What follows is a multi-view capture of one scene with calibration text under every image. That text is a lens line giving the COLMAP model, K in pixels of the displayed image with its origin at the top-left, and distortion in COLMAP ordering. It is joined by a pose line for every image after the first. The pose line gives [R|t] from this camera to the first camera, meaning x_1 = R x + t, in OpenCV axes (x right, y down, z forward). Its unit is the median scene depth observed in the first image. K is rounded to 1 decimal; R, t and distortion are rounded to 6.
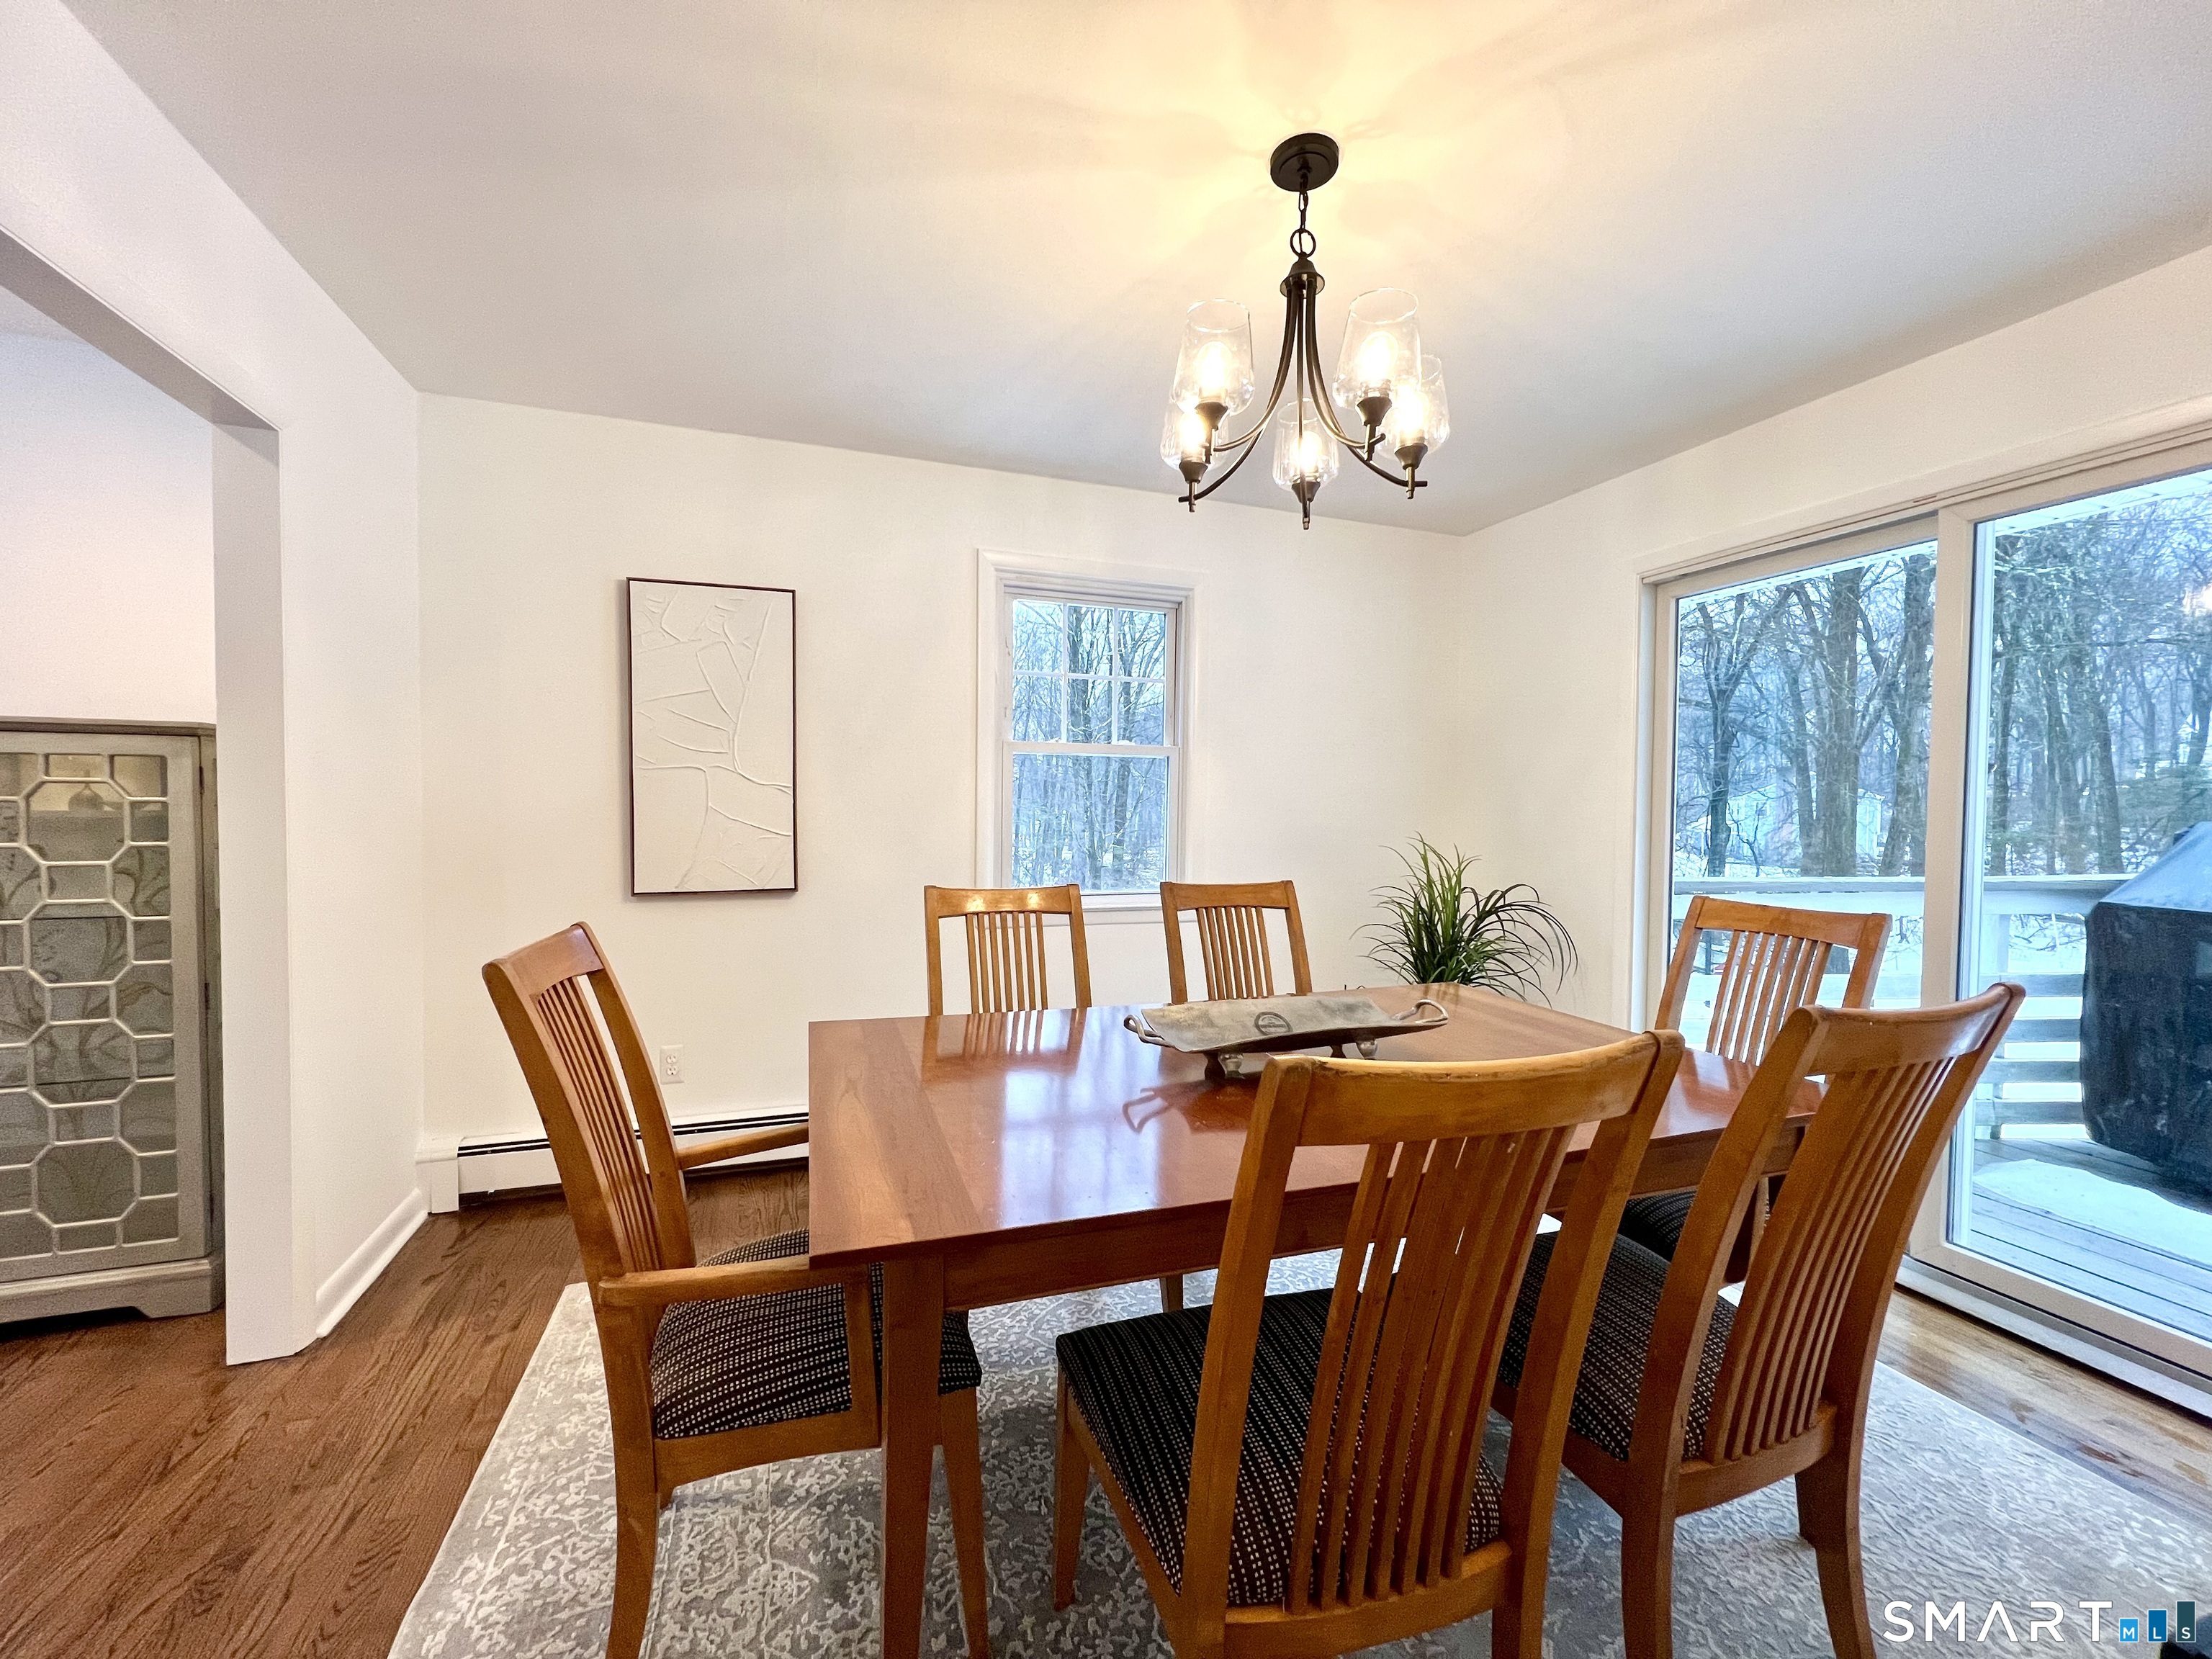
lens RADIAL K [[882.9, 0, 1106.0], [0, 882.9, 829.5], [0, 0, 1]] dist [0.000868, 0.000289]
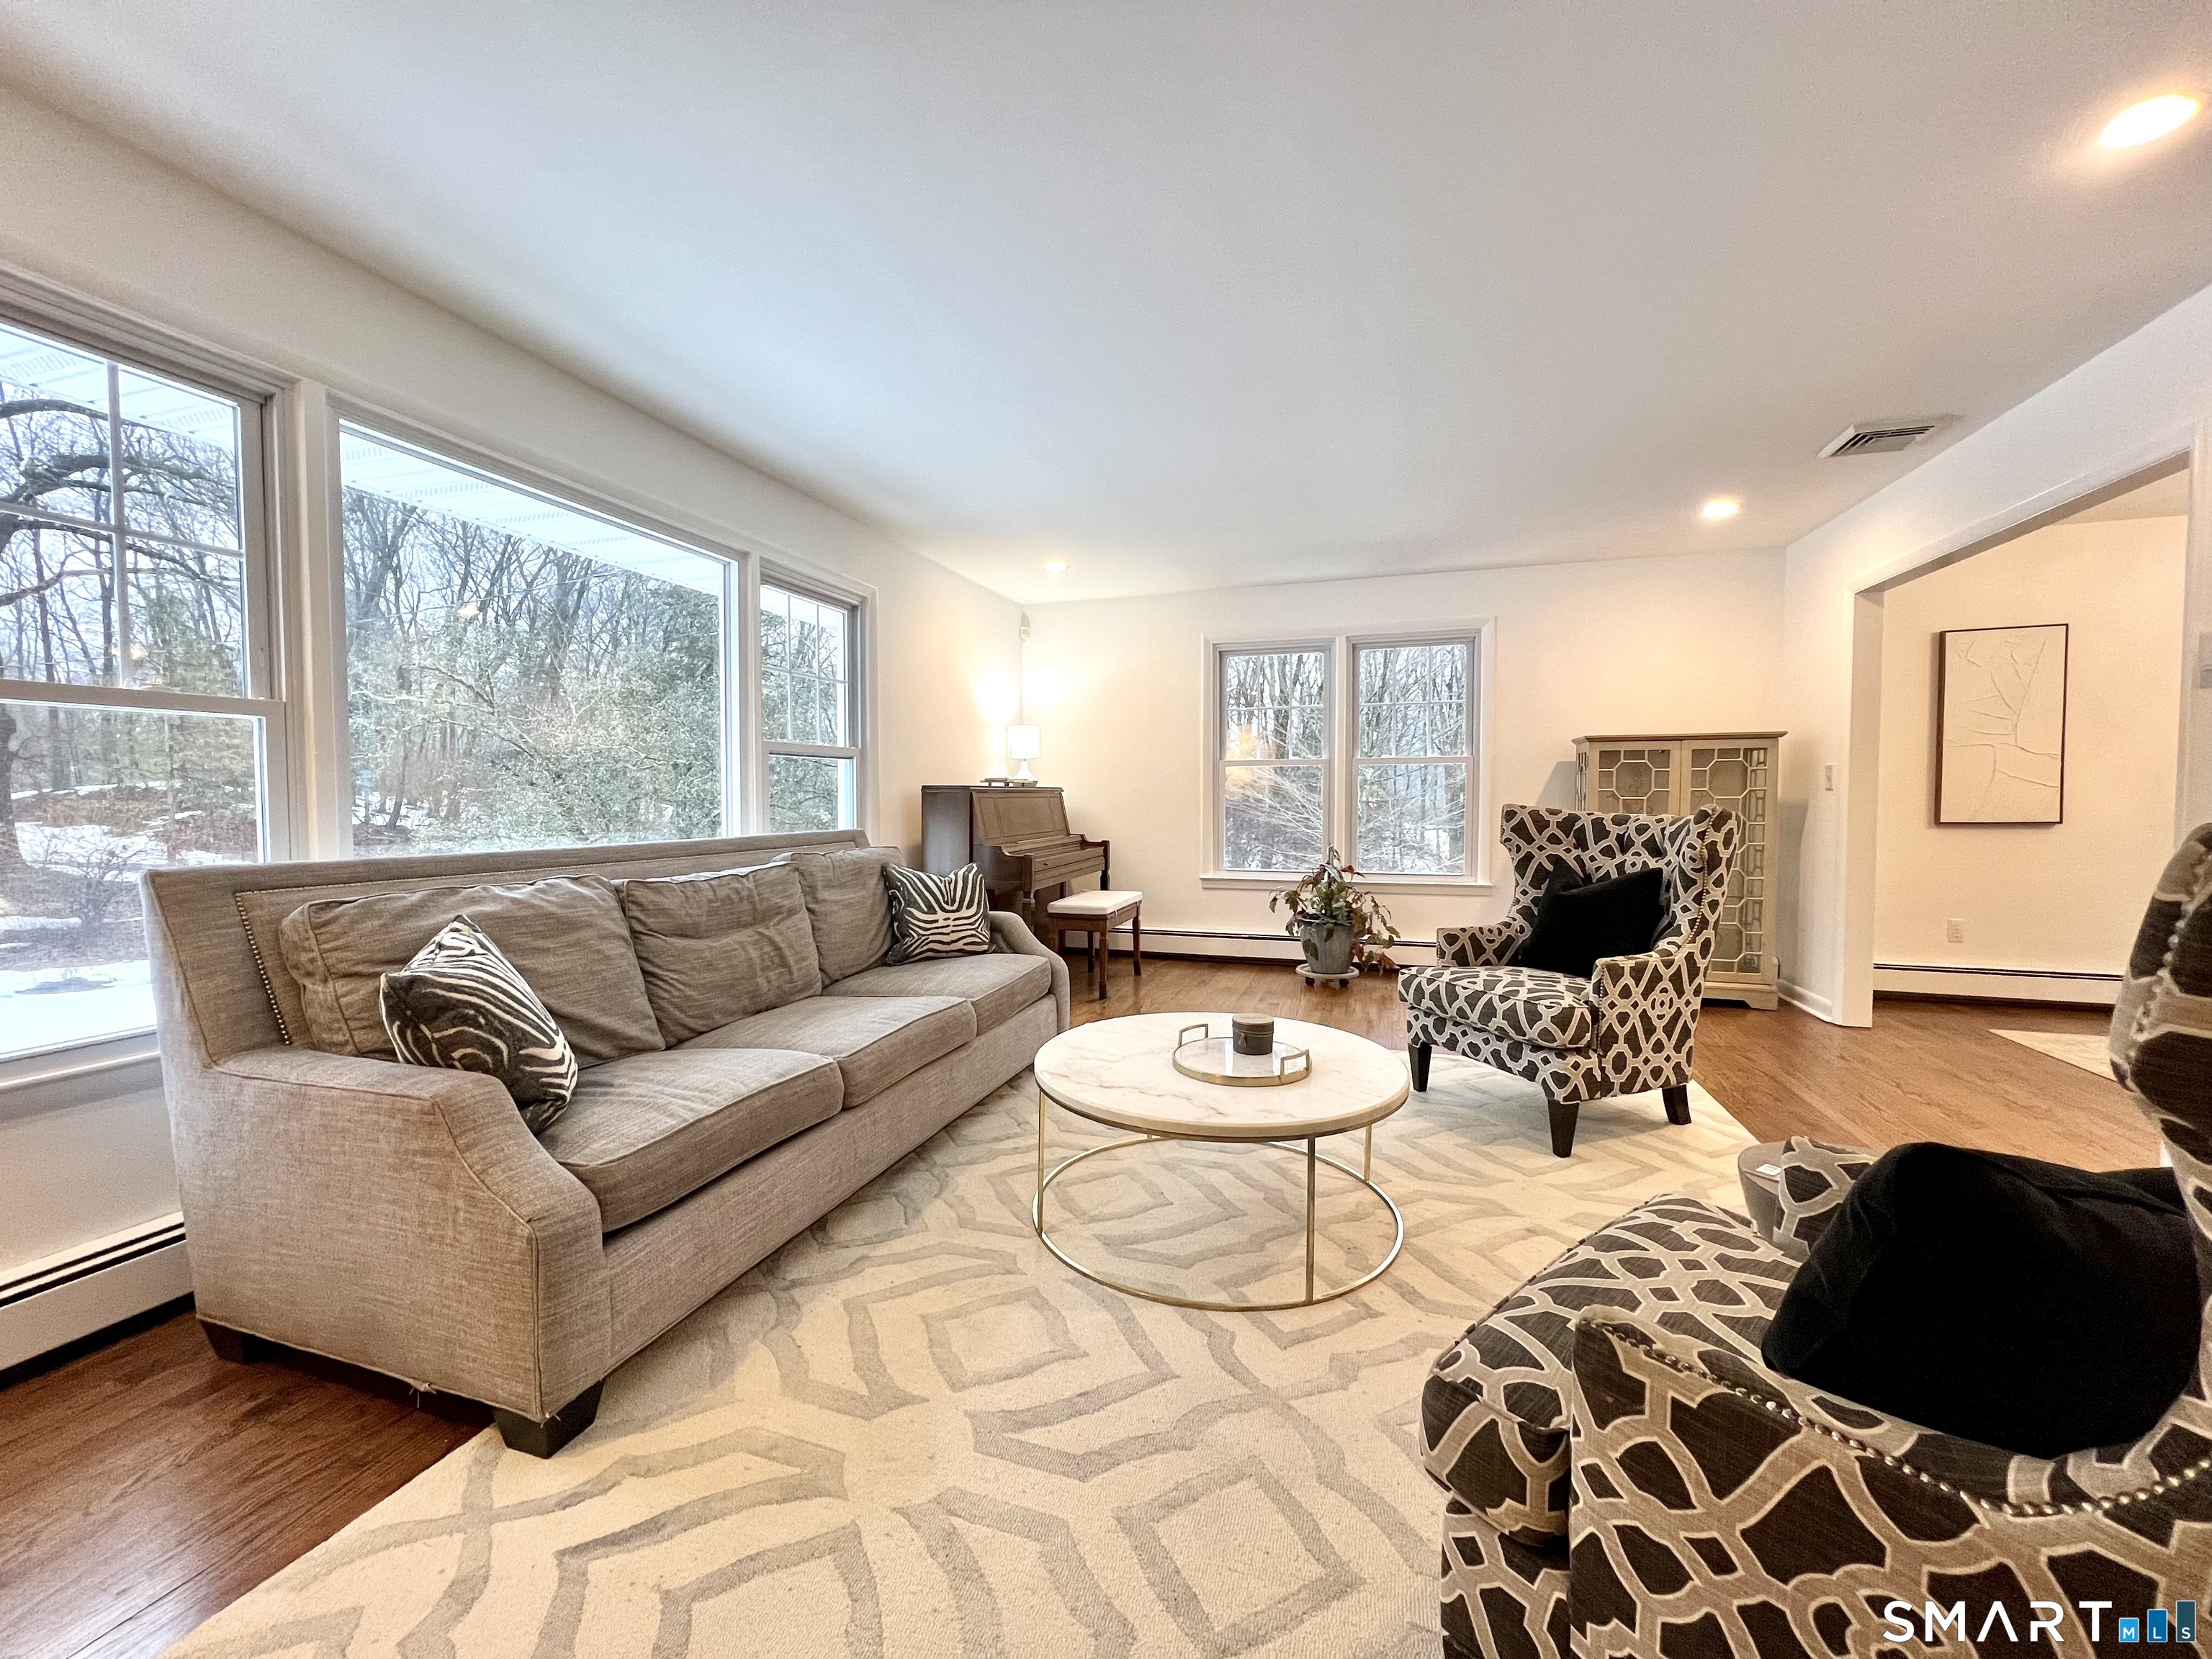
lens RADIAL K [[882.9, 0, 1106.0], [0, 882.9, 829.5], [0, 0, 1]] dist [0.000868, 0.000289]
pose [[0.793086, 0.008589, -0.609050, -0.727341], [-0.005179, 0.999960, 0.007357, 0.077806], [0.609088, -0.002681, 0.793098, -1.194414]]
